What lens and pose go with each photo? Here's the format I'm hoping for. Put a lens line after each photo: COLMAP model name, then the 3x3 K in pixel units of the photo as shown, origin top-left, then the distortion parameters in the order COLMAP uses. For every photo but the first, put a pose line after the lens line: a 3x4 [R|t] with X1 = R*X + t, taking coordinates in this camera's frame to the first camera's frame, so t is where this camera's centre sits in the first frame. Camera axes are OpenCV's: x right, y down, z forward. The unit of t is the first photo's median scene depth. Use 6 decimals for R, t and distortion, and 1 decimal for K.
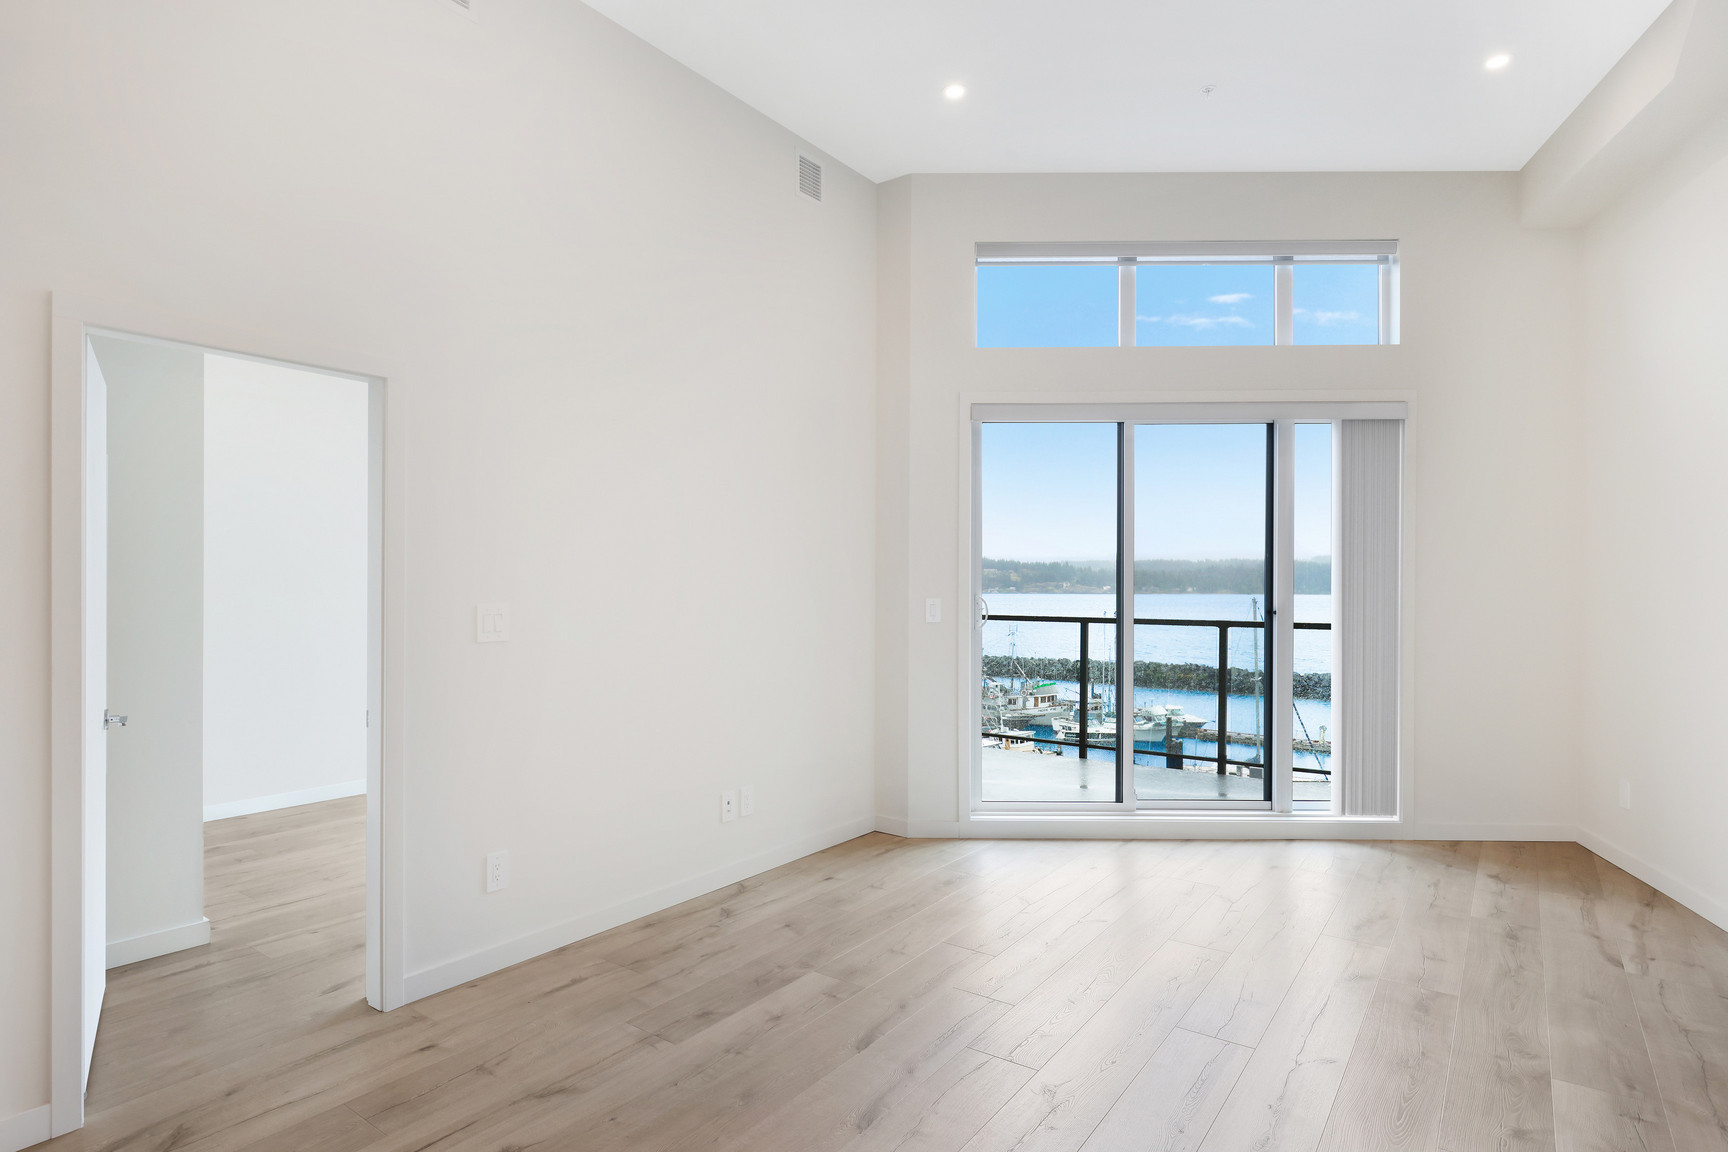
lens RADIAL K [[919.8, 0, 864.0], [0, 919.8, 576.0], [0, 0, 1]] dist [-0.000700, -0.000862]
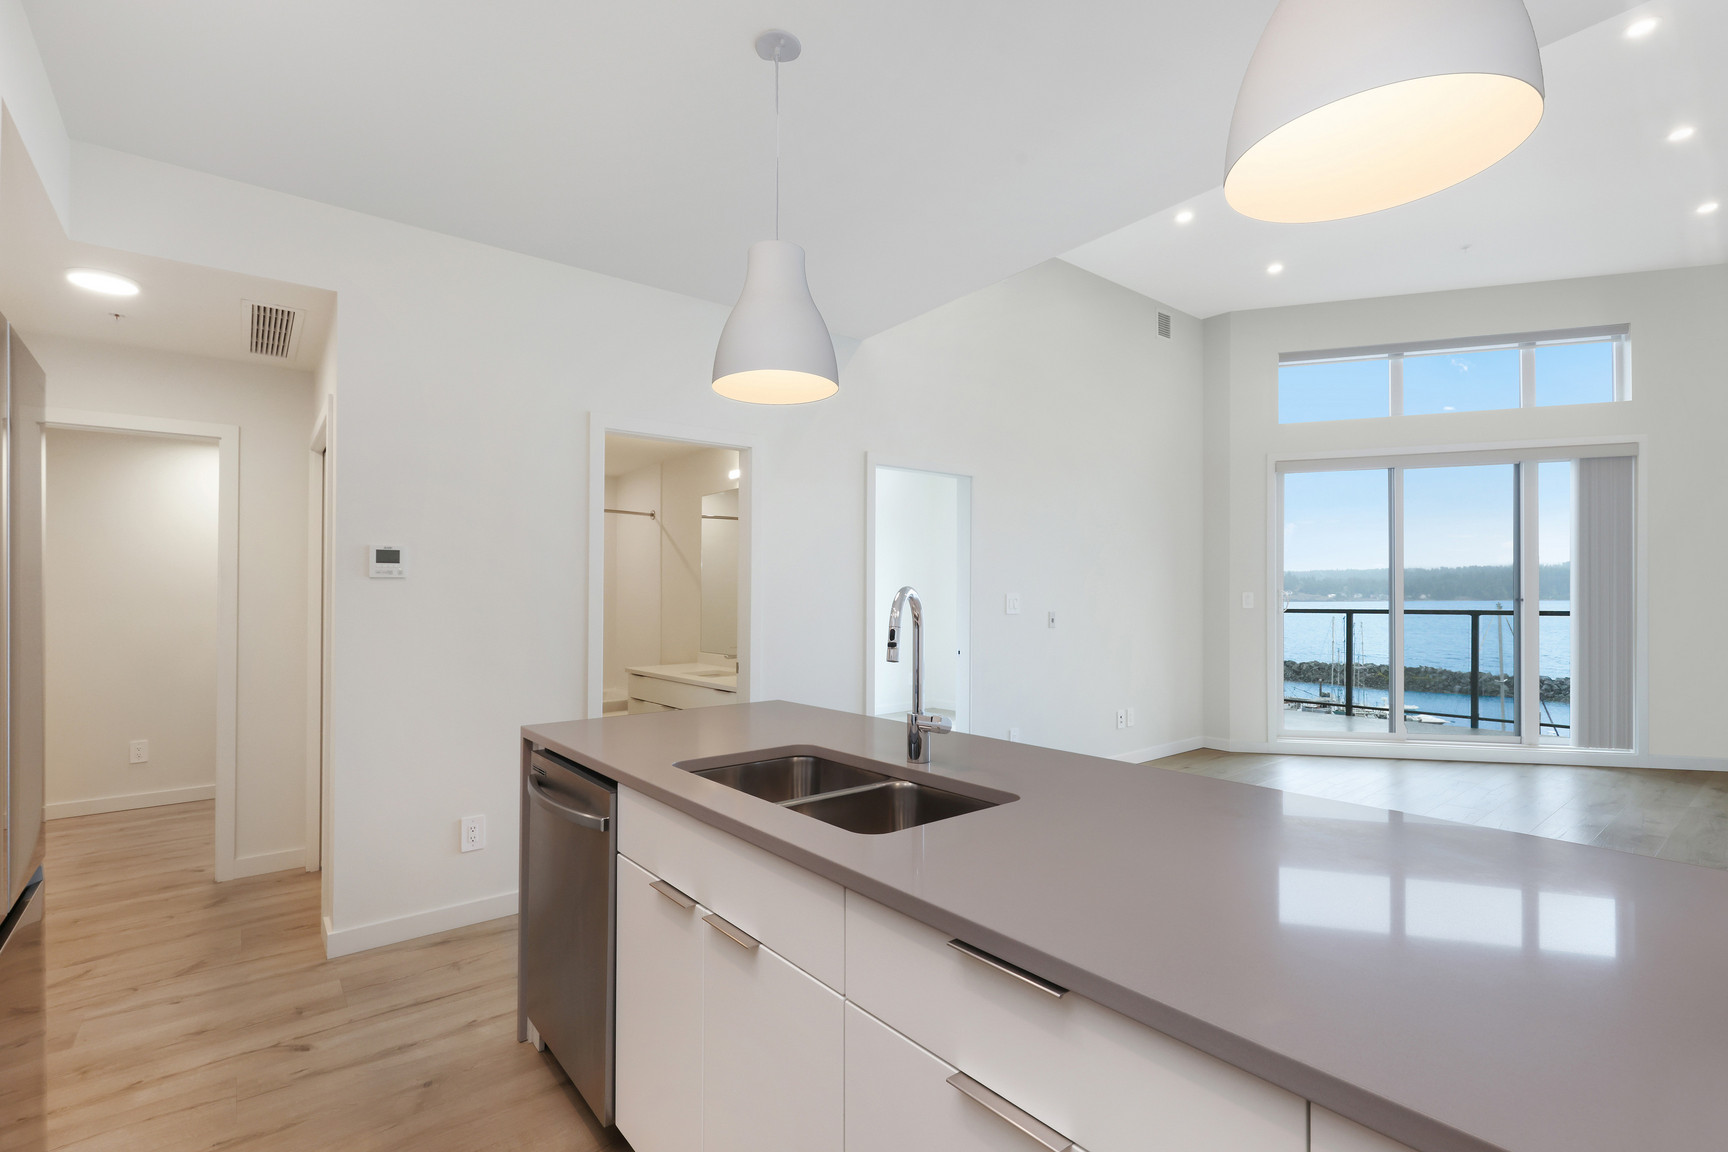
lens RADIAL K [[778.6, 0, 857.4], [0, 778.6, 588.4], [0, 0, 1]] dist [0.001818, 0.000574]
pose [[0.959377, -0.009361, -0.281972, -0.184545], [0.009306, 0.999956, -0.001533, 0.014348], [0.281974, -0.001153, 0.959421, -0.413678]]
